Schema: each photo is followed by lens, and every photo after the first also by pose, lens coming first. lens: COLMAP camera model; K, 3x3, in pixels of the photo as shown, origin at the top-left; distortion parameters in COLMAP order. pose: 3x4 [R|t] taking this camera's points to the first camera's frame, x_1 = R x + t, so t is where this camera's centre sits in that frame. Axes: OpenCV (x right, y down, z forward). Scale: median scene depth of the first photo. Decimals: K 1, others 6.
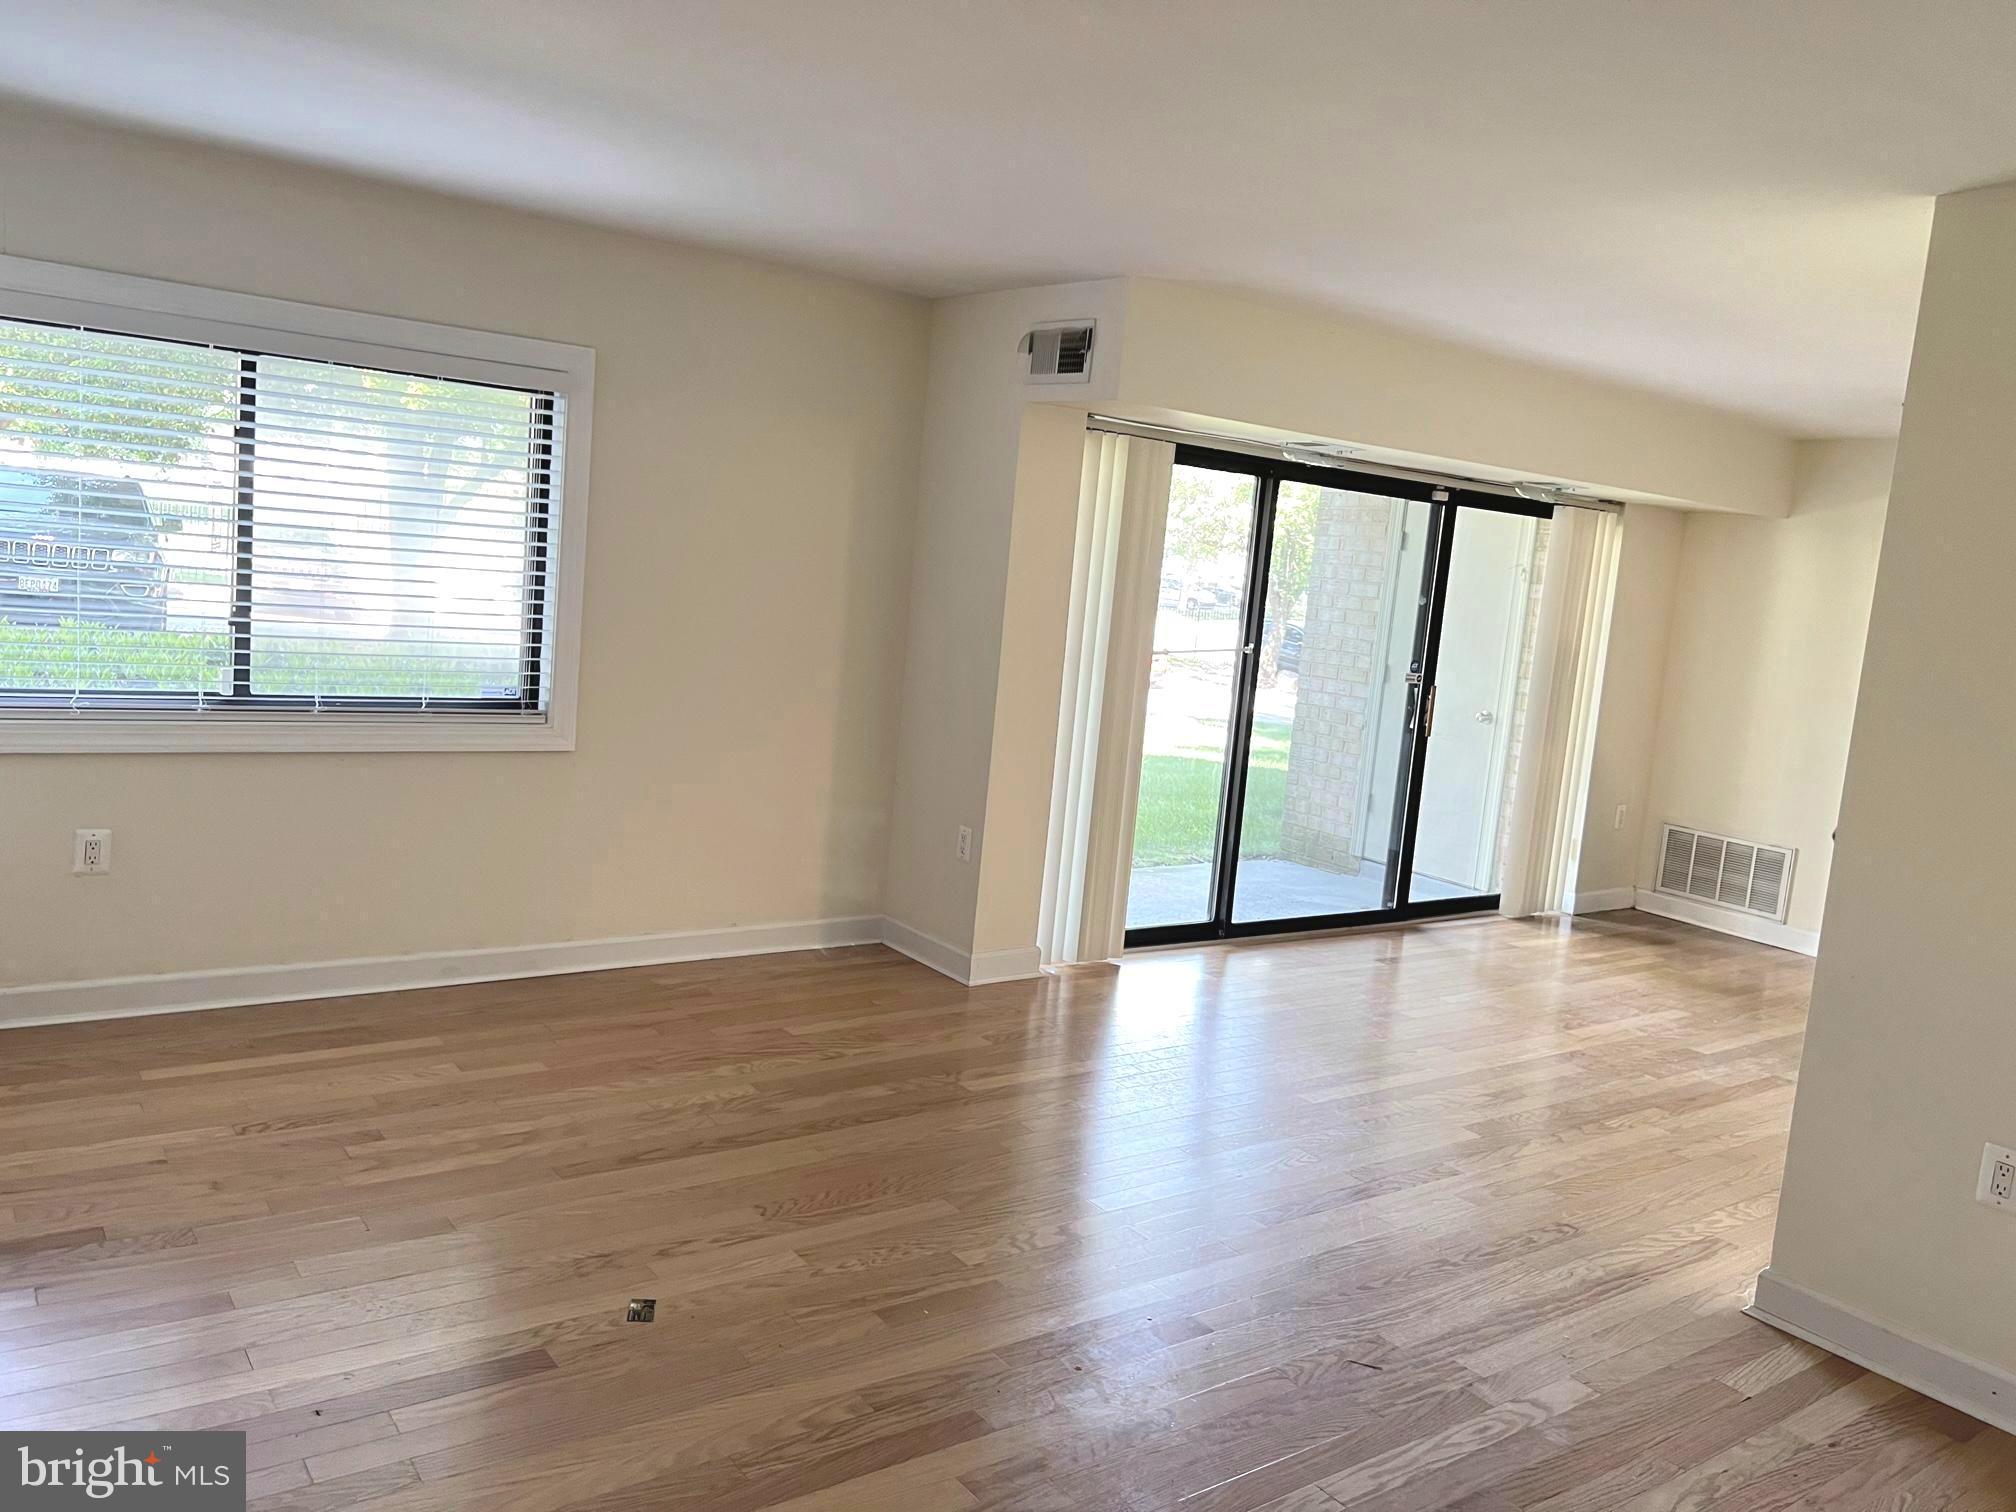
lens RADIAL K [[1511.8, 0, 1029.4], [0, 1511.8, 747.7], [0, 0, 1]] dist [0.060733, -0.066598]
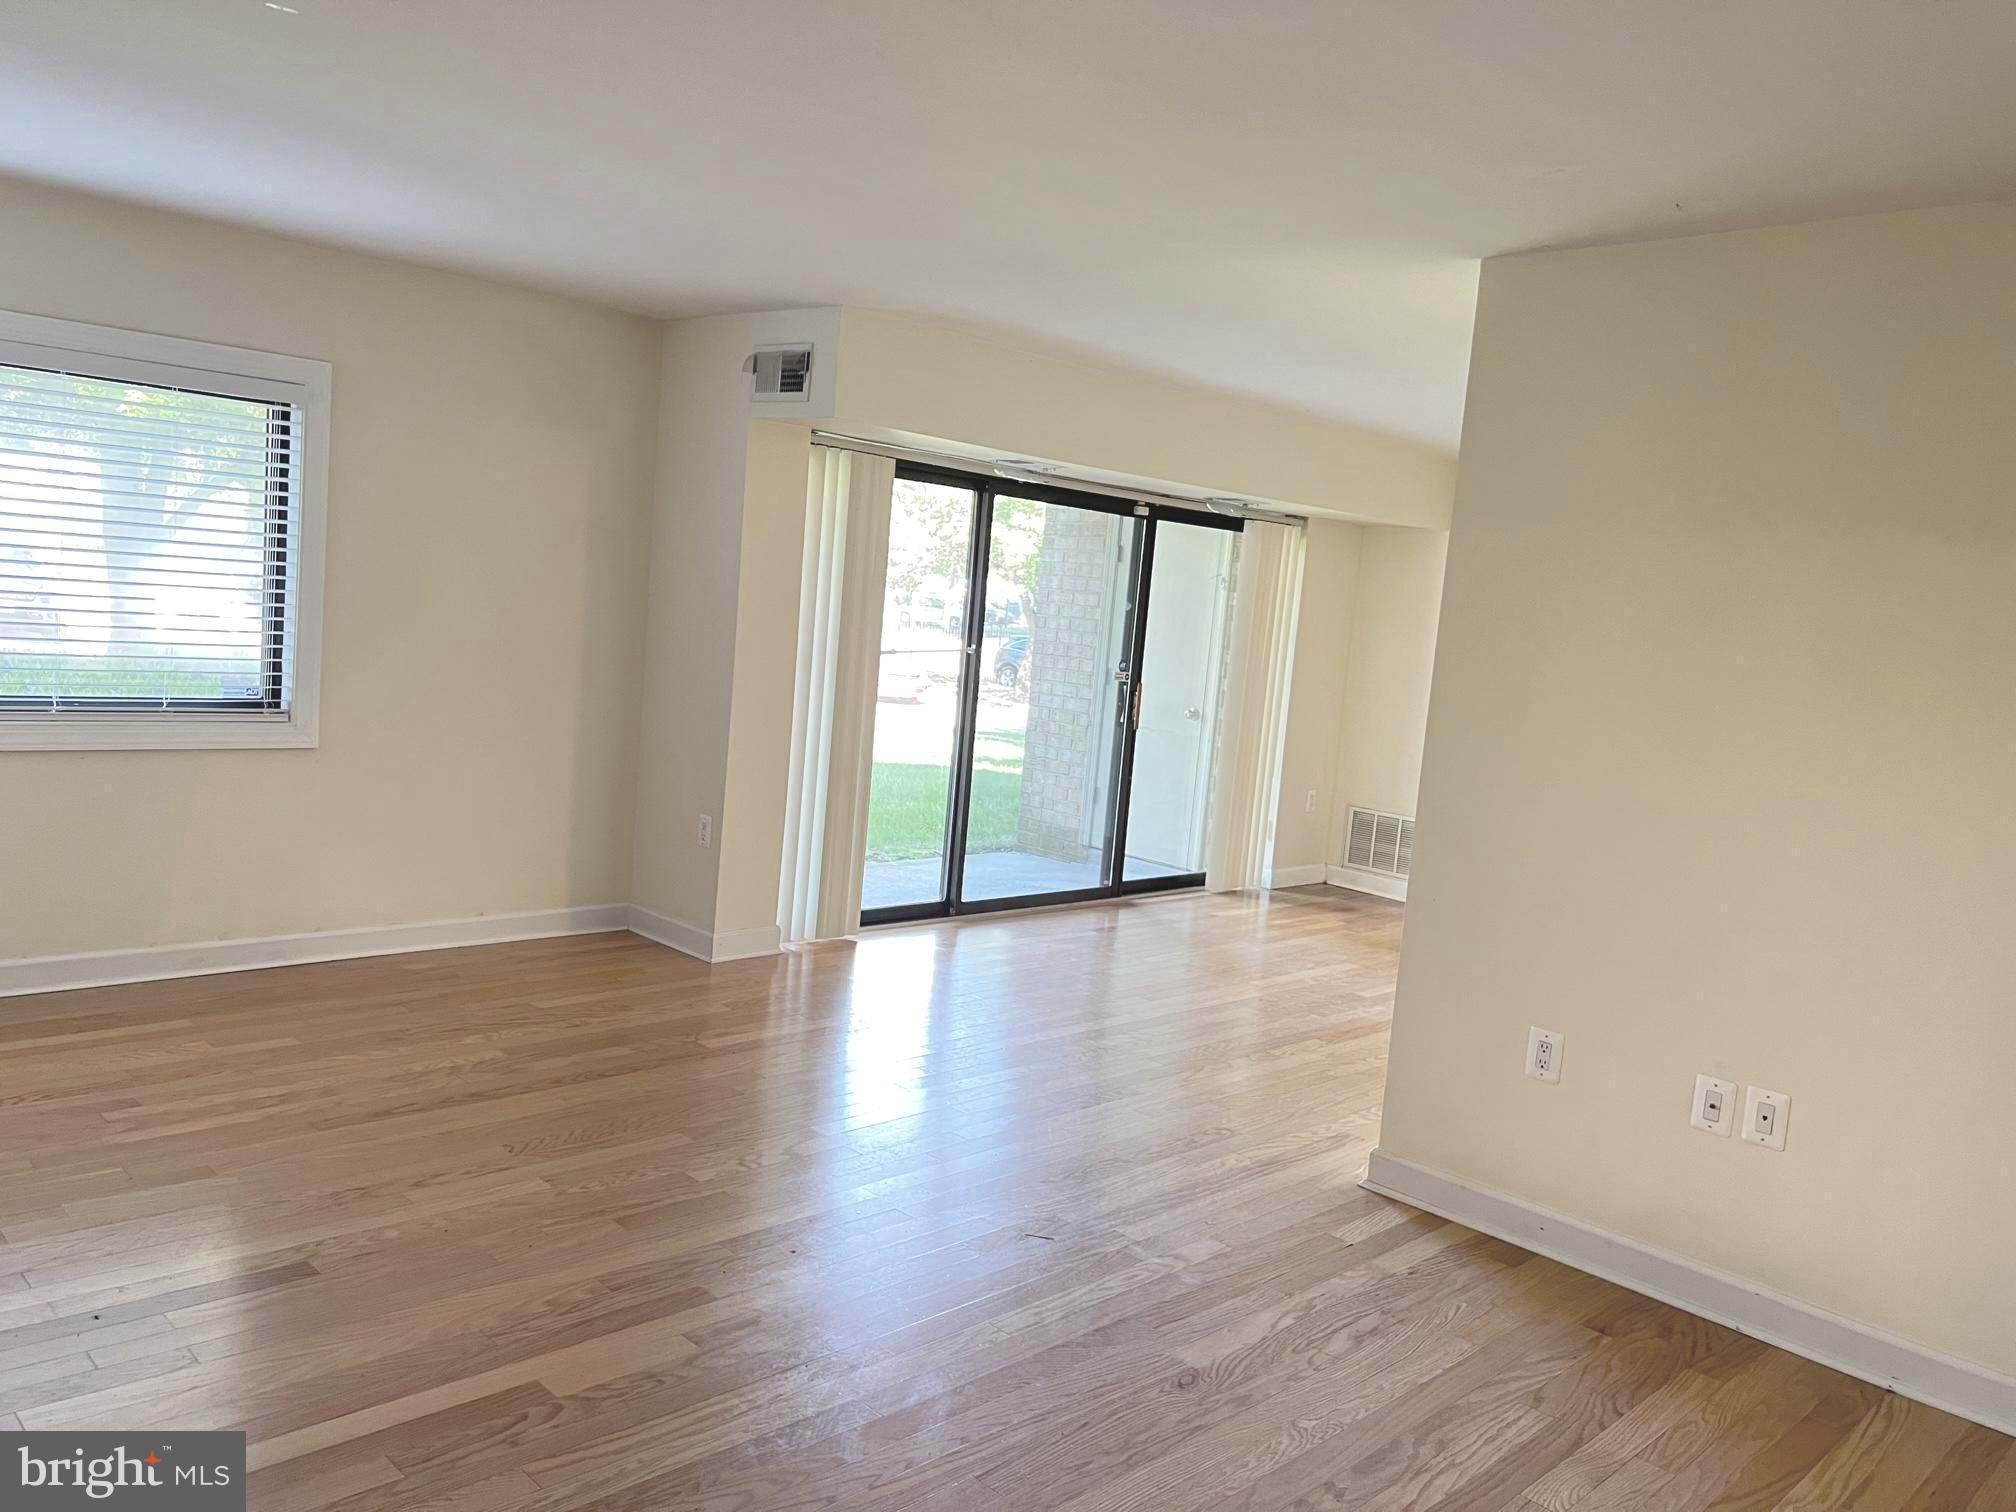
lens RADIAL K [[1511.8, 0, 1003.1], [0, 1511.8, 770.9], [0, 0, 1]] dist [0.060733, -0.066598]
pose [[0.990703, -0.019981, 0.134564, 0.025176], [0.019749, 0.999800, 0.003062, 0.024415], [-0.134599, -0.000376, 0.990900, -0.102912]]
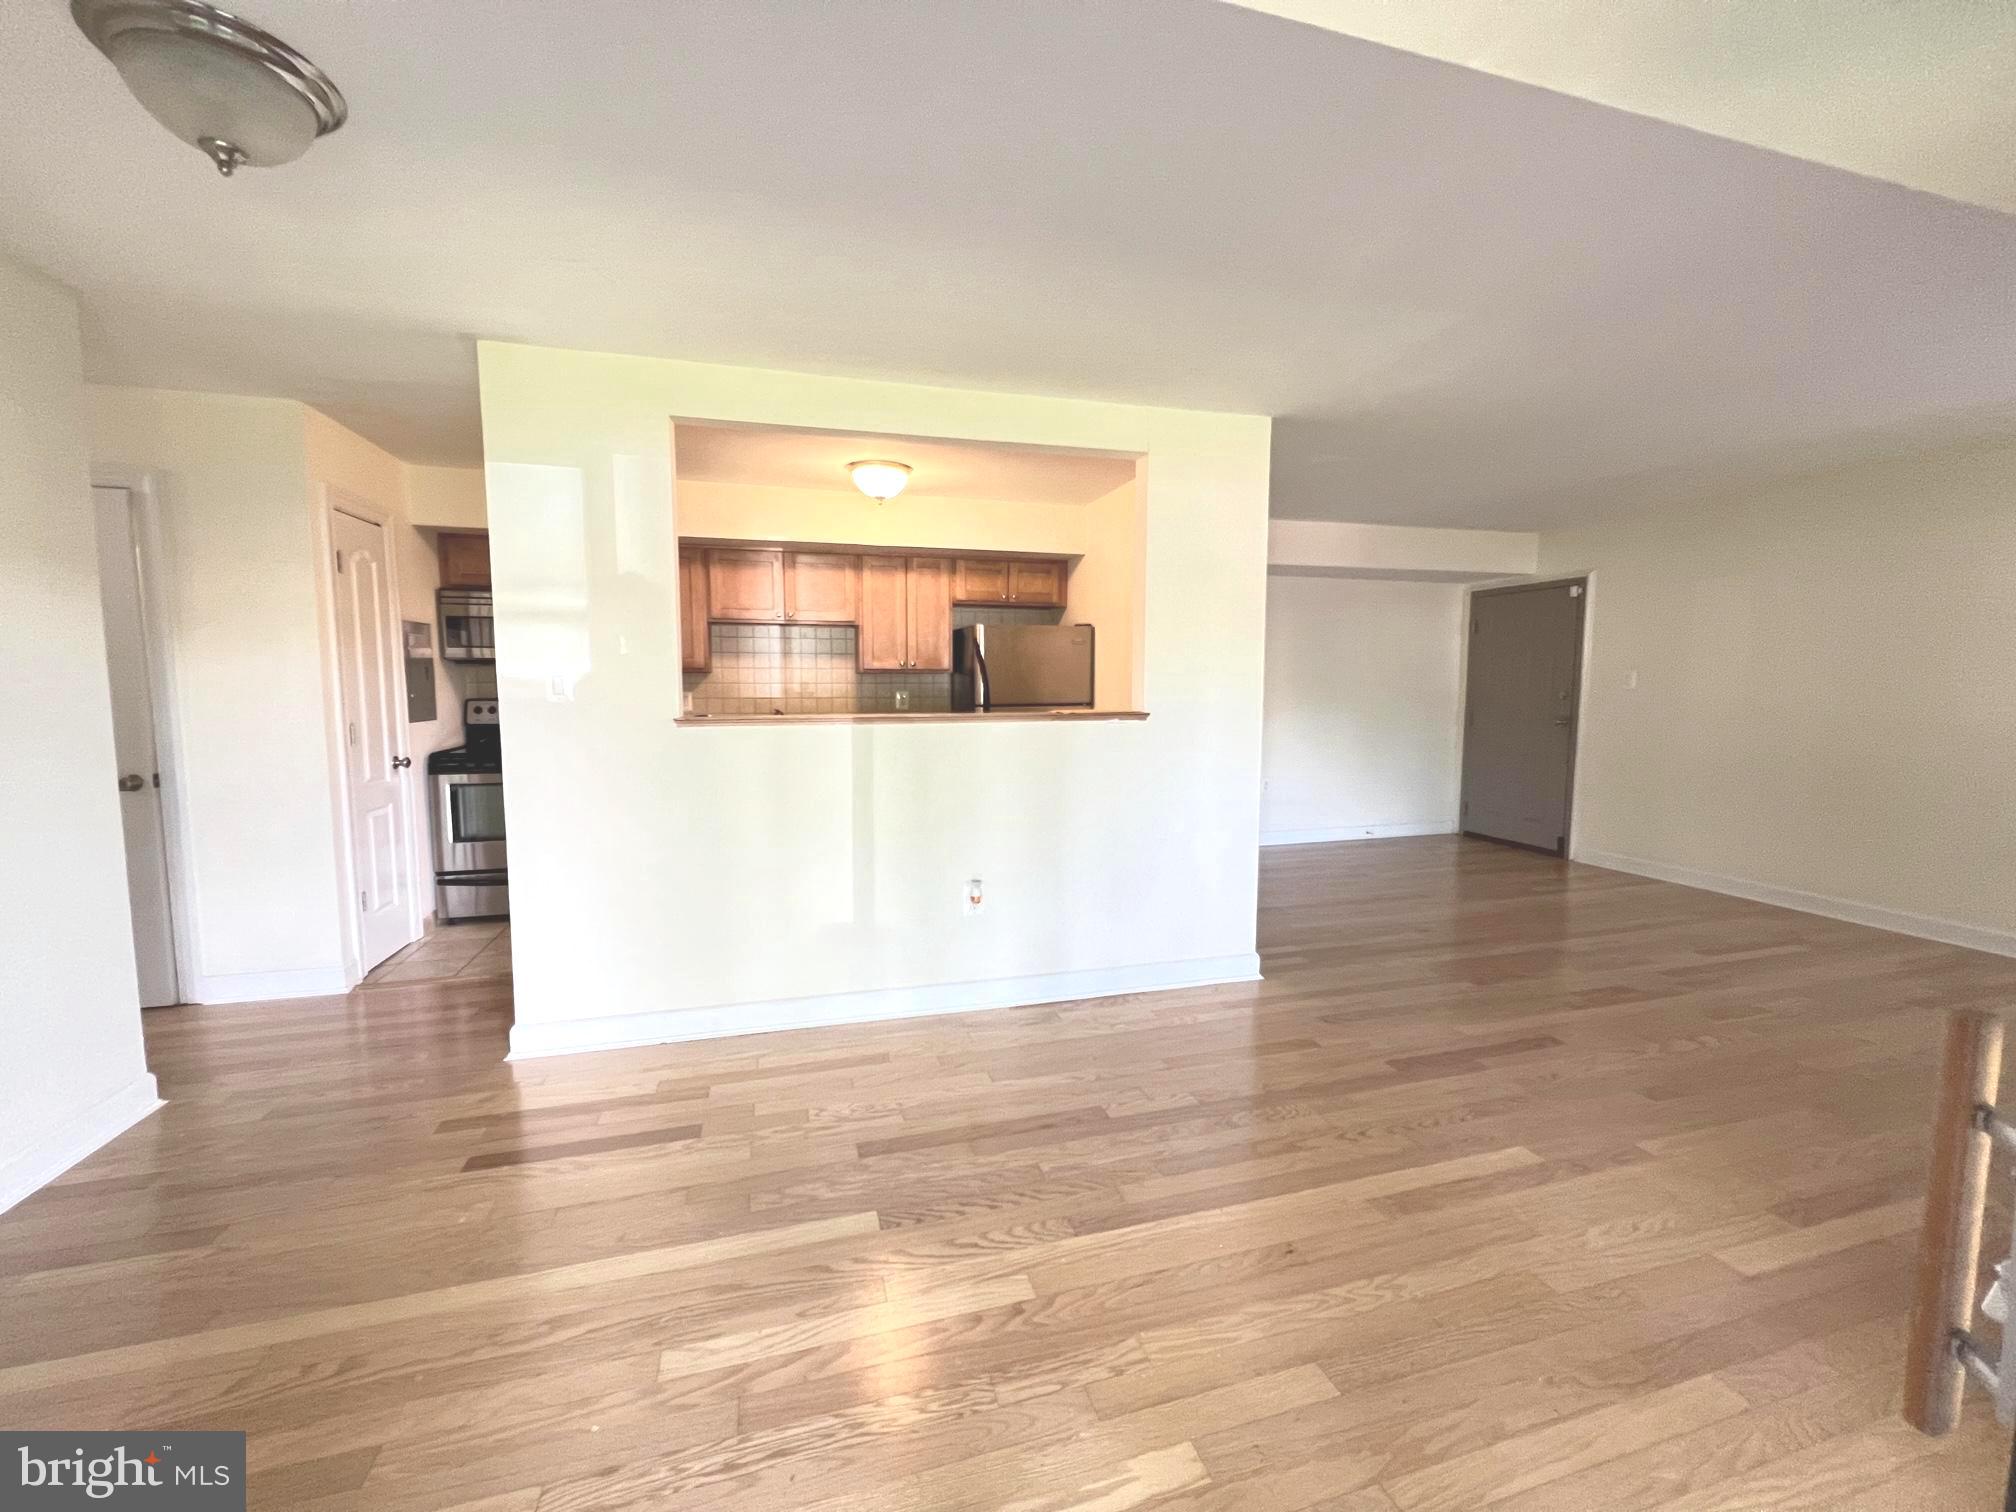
lens RADIAL K [[806.0, 0, 1007.8], [0, 806.0, 749.6], [0, 0, 1]] dist [0.002257, -0.000015]
pose [[-0.931608, -0.119186, 0.343366, 0.320214], [-0.040288, 0.972747, 0.228343, -0.102336], [-0.361224, 0.198893, -0.911021, 1.426481]]
